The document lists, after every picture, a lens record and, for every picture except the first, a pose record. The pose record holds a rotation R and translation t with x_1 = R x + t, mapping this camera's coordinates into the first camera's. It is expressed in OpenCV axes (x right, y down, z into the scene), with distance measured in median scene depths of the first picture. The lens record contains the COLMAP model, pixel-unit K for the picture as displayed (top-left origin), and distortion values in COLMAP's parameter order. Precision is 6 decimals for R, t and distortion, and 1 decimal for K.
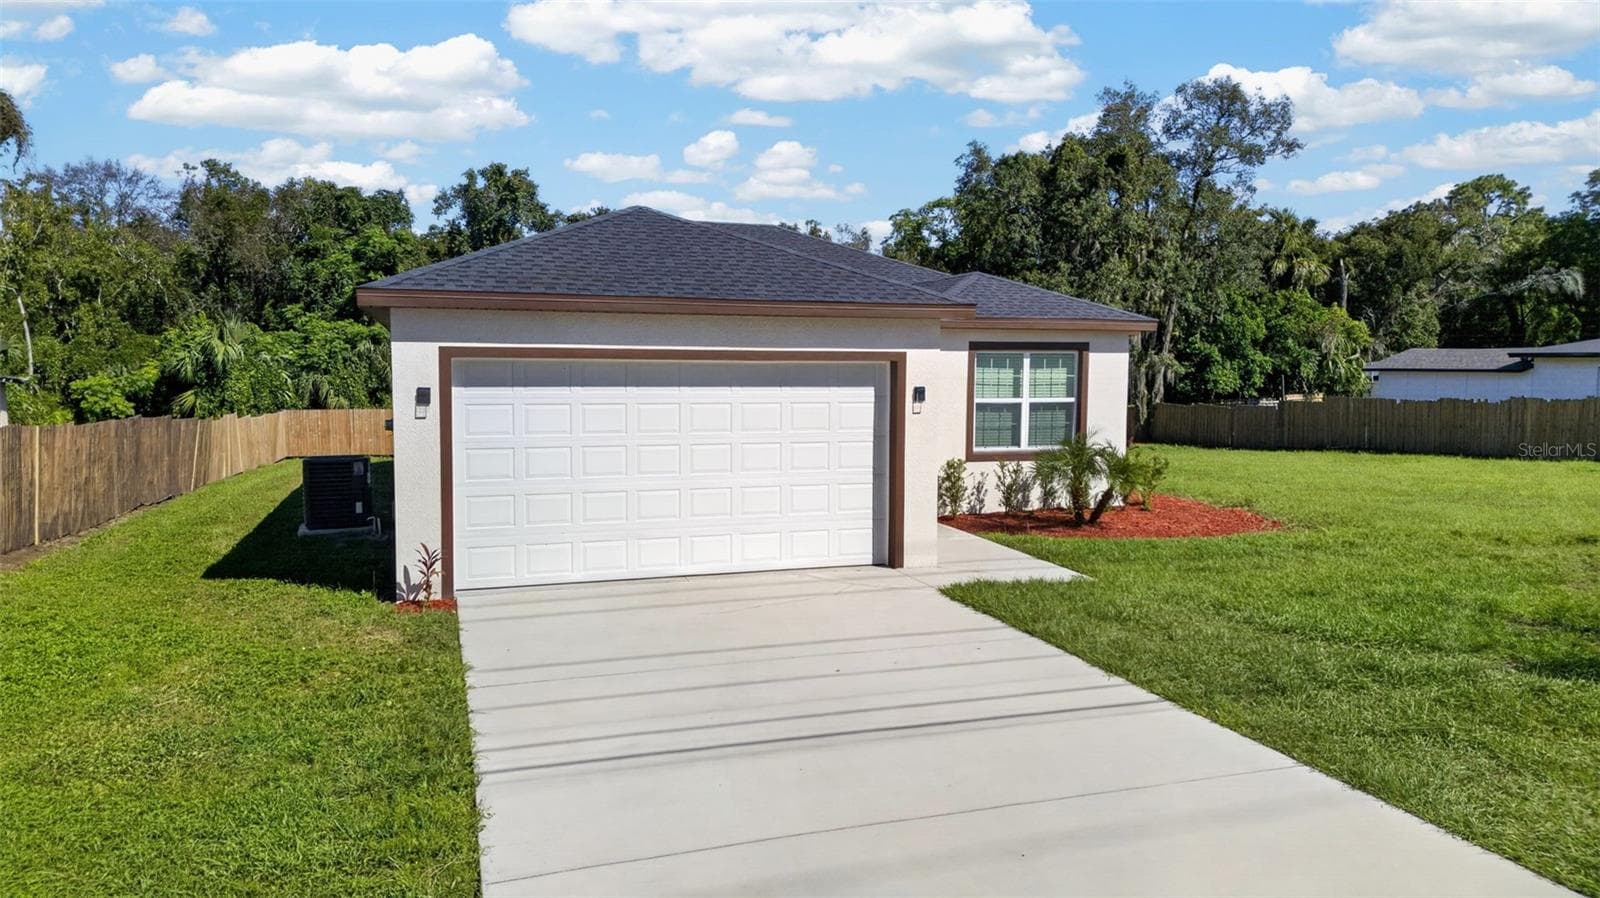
lens RADIAL K [[1115.5, 0, 798.9], [0, 1115.5, 439.7], [0, 0, 1]] dist [0.059558, -0.051544]
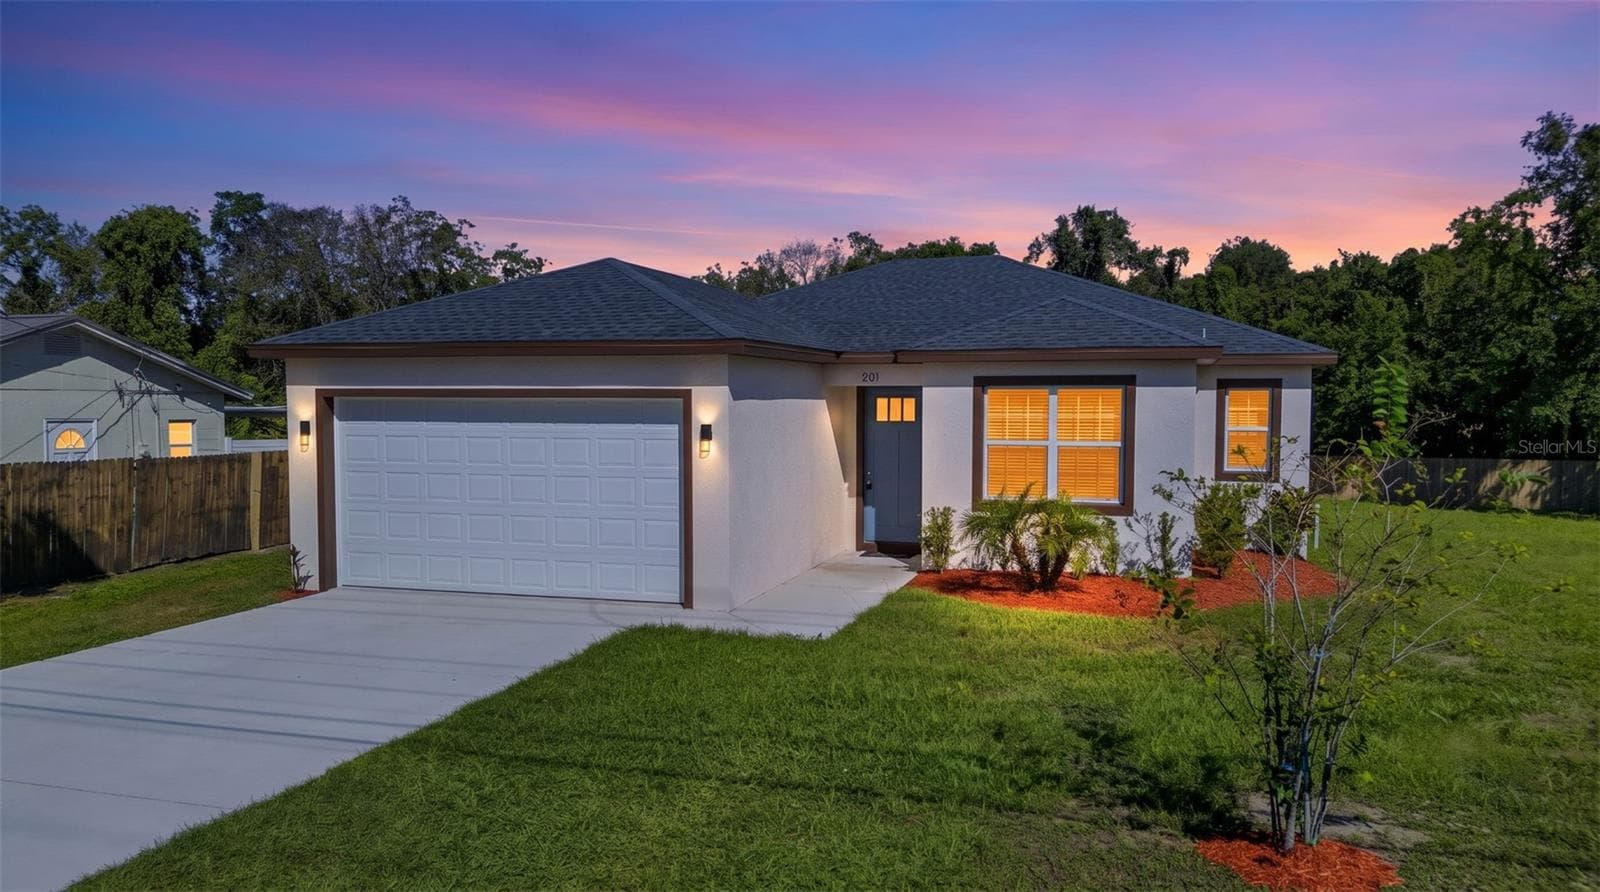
lens RADIAL K [[1121.3, 0, 790.6], [0, 1121.3, 452.6], [0, 0, 1]] dist [0.025690, 0.005170]
pose [[0.807381, 0.021577, -0.589636, 0.557349], [-0.037146, 0.999208, -0.014299, -0.008485], [0.588860, 0.033448, 0.807543, 0.196853]]
